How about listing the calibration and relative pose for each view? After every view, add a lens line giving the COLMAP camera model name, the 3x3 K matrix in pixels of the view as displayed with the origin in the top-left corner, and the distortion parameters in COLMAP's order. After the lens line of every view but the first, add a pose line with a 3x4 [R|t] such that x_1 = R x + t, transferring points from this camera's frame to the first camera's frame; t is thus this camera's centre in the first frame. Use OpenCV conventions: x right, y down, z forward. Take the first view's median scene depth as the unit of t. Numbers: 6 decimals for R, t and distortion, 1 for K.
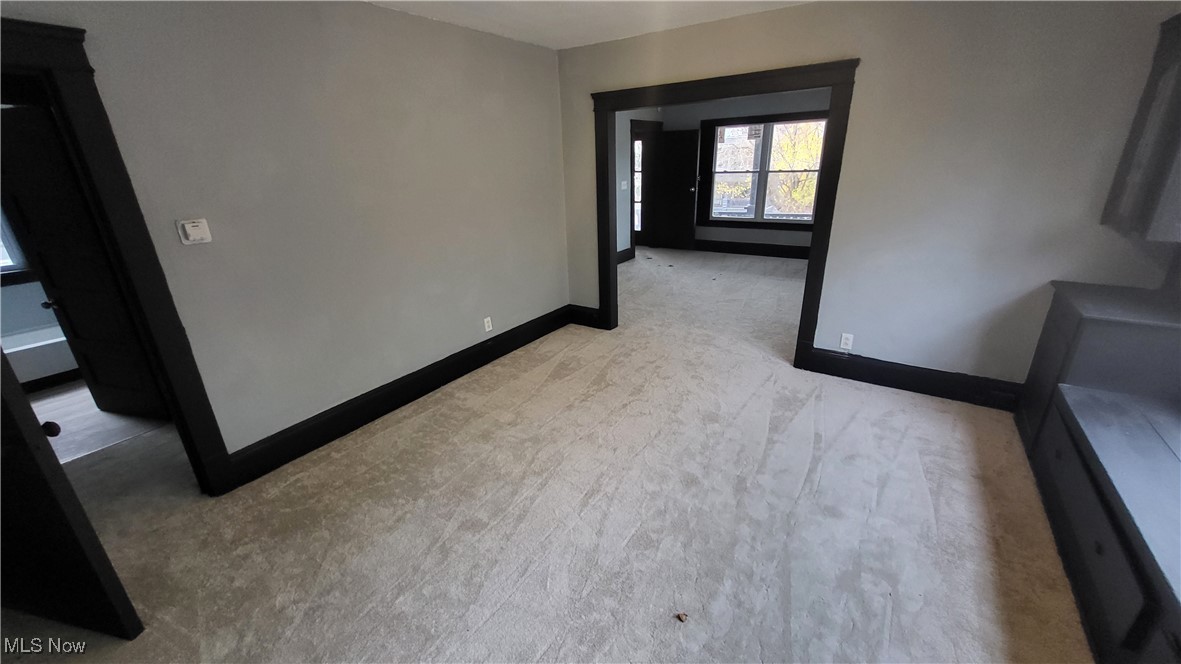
lens RADIAL K [[462.2, 0, 590.2], [0, 462.2, 330.4], [0, 0, 1]] dist [-0.001486, -0.000197]
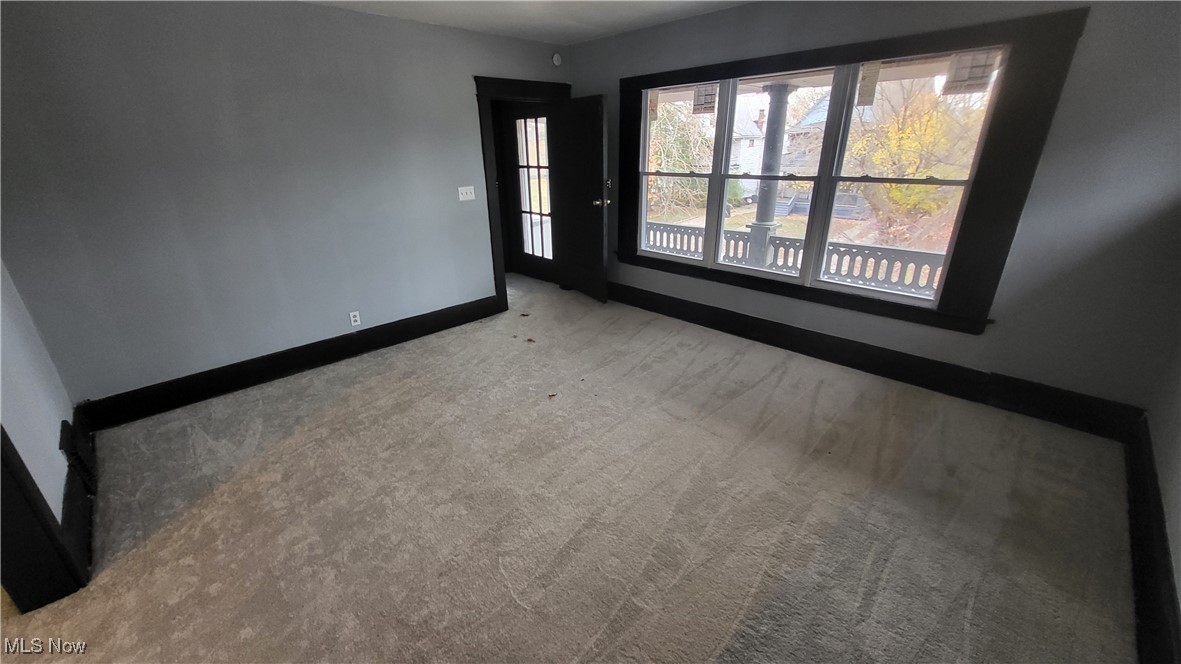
lens RADIAL K [[462.2, 0, 588.9], [0, 462.2, 327.5], [0, 0, 1]] dist [-0.001486, -0.000197]
pose [[0.977852, 0.089743, -0.189079, 0.335453], [-0.083048, 0.995615, 0.043052, -0.177765], [0.192113, -0.026396, 0.981018, 0.440001]]
